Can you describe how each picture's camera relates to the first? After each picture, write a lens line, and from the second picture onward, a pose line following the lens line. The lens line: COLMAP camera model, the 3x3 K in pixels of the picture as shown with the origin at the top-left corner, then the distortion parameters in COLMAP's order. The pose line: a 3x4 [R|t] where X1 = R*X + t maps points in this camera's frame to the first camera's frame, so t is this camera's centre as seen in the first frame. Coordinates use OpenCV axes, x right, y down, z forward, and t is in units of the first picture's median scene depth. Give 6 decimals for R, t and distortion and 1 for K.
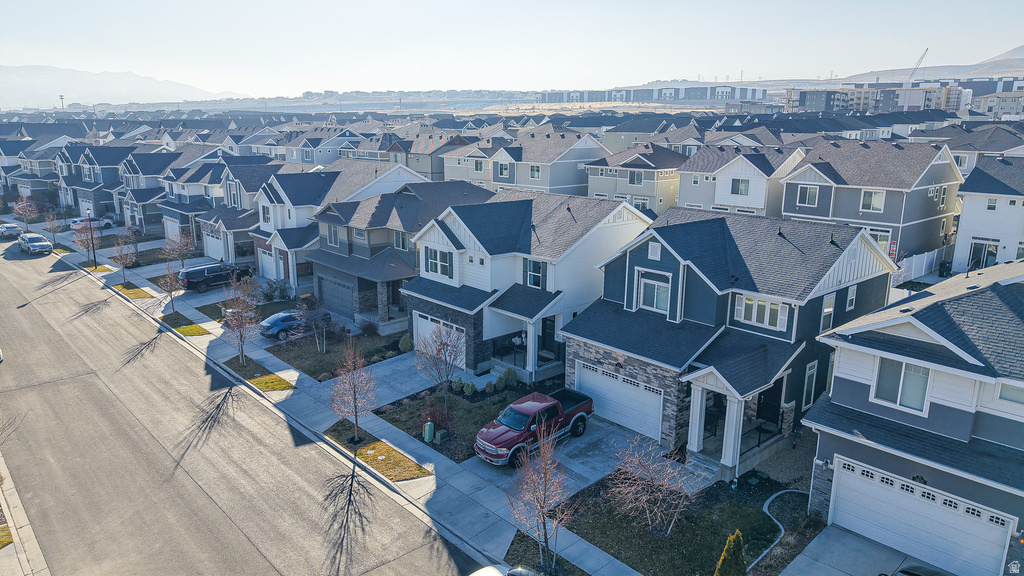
lens RADIAL K [[687.5, 0, 513.2], [0, 687.5, 285.8], [0, 0, 1]] dist [0.033023, -0.047144]
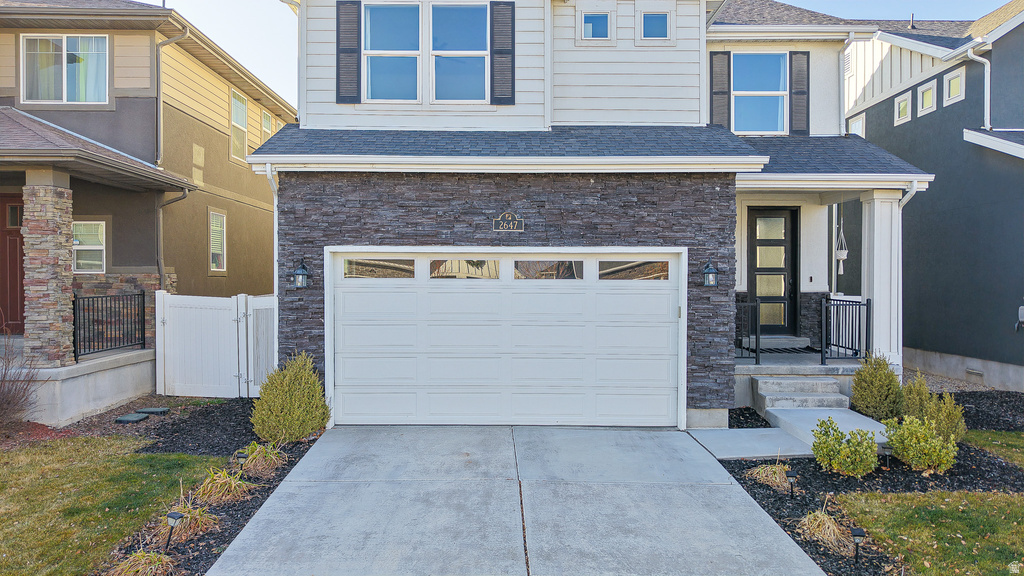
lens RADIAL K [[688.3, 0, 508.3], [0, 688.3, 291.1], [0, 0, 1]] dist [0.003137, 0.001593]
pose [[0.667912, -0.017246, 0.744041, -0.320961], [0.175032, 0.975330, -0.134516, 0.106678], [-0.723365, 0.220076, 0.654453, 0.939227]]
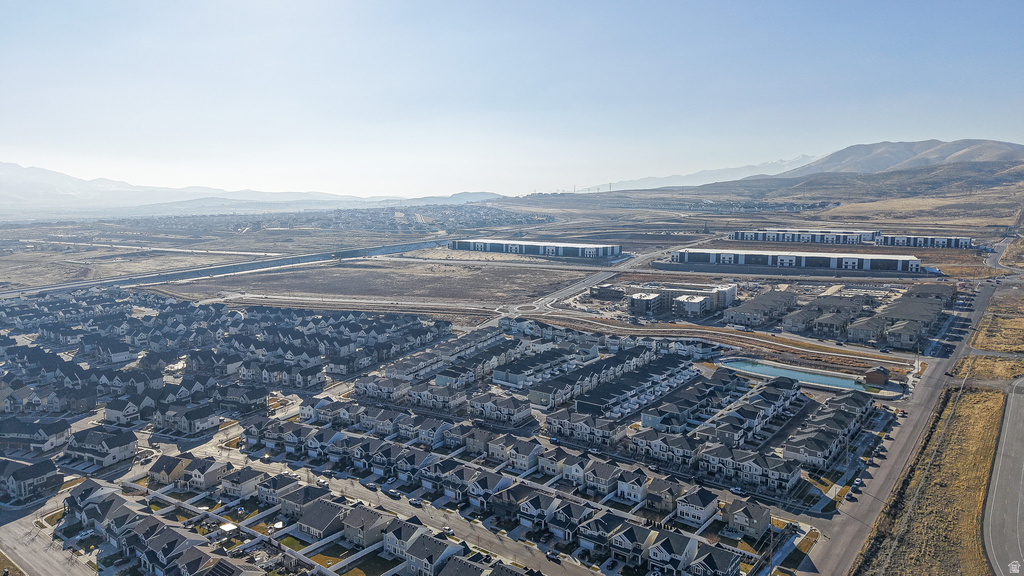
lens RADIAL K [[680.7, 0, 513.4], [0, 680.7, 290.8], [0, 0, 1]] dist [0.068645, -0.100266]
pose [[0.986657, -0.025177, 0.160852, -1.286776], [0.041774, 0.994045, -0.100649, -1.529377], [-0.157360, 0.106026, 0.981833, -5.808204]]
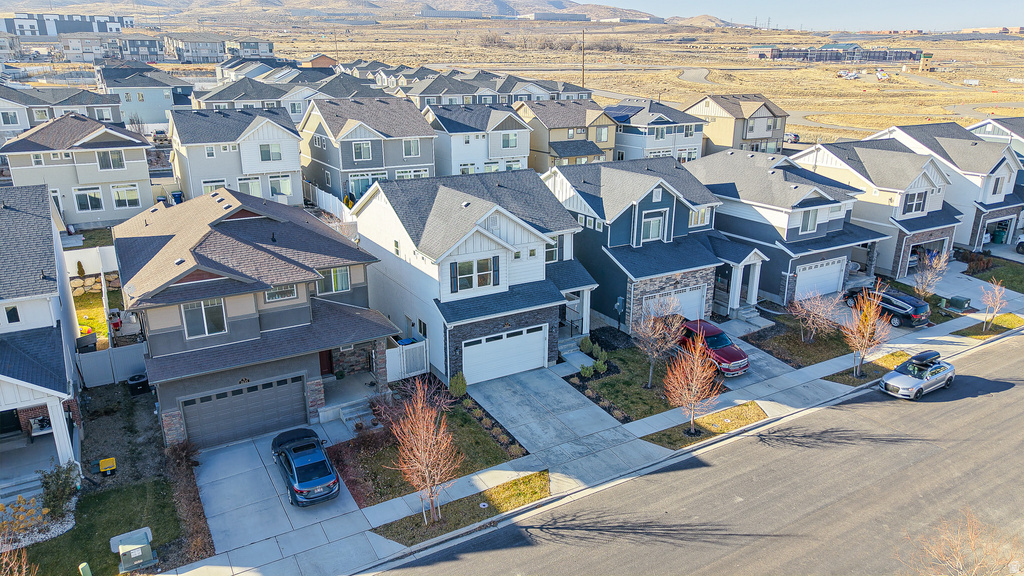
lens RADIAL K [[680.7, 0, 513.4], [0, 680.7, 290.8], [0, 0, 1]] dist [0.068645, -0.100266]
pose [[0.201599, -0.314044, 0.927758, -1.003301], [0.226695, 0.936447, 0.267725, -0.260011], [-0.952873, 0.156345, 0.259978, 0.840438]]
